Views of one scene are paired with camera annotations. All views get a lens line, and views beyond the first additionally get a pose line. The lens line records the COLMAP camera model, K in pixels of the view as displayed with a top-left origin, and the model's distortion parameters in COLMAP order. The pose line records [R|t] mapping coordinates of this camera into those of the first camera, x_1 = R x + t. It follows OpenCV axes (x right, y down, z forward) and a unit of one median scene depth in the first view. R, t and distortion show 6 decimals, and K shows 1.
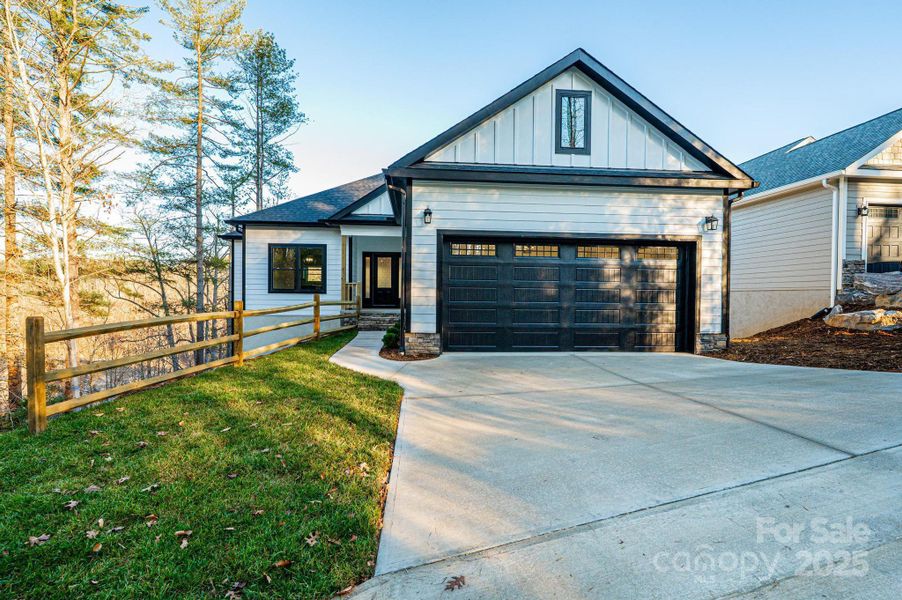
lens RADIAL K [[408.2, 0, 451.0], [0, 408.2, 300.0], [0, 0, 1]] dist [-0.001228, -0.000342]
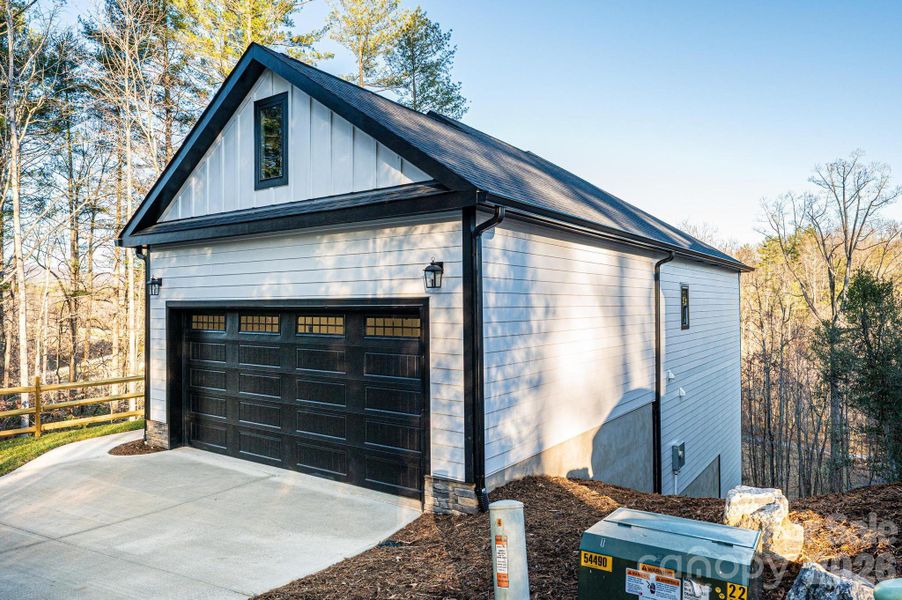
lens RADIAL K [[601.9, 0, 451.0], [0, 601.9, 300.0], [0, 0, 1]] dist [-0.000151, -0.000173]
pose [[0.761290, -0.019948, -0.648105, 1.146660], [0.005906, 0.999699, -0.023832, -0.132231], [0.648385, 0.014315, 0.761178, 0.399694]]
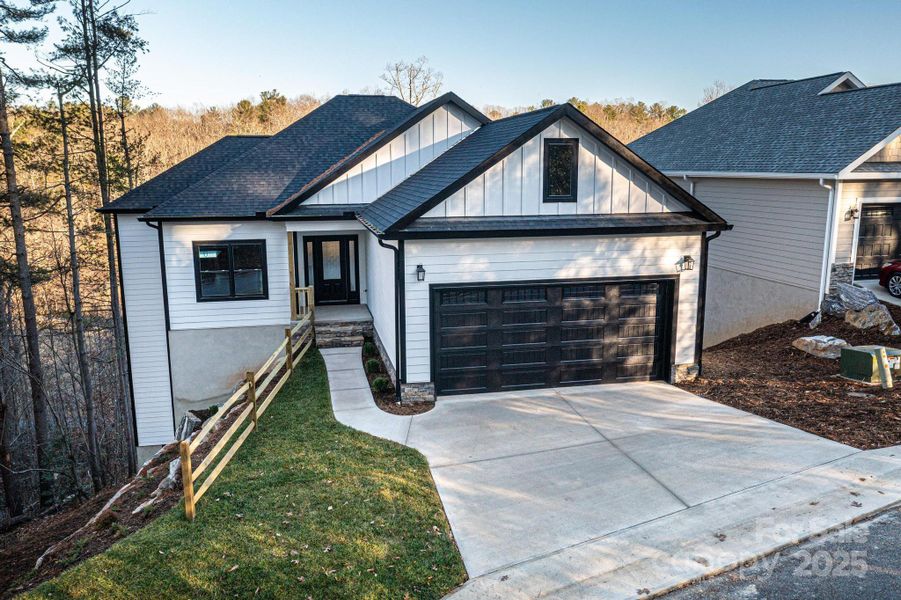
lens RADIAL K [[694.4, 0, 450.5], [0, 694.4, 300.0], [0, 0, 1]] dist [-0.005254, 0.002246]
pose [[0.992206, -0.036835, 0.119040, -0.176680], [0.015763, 0.984738, 0.173331, -0.403603], [-0.123608, -0.170103, 0.977643, -0.660231]]
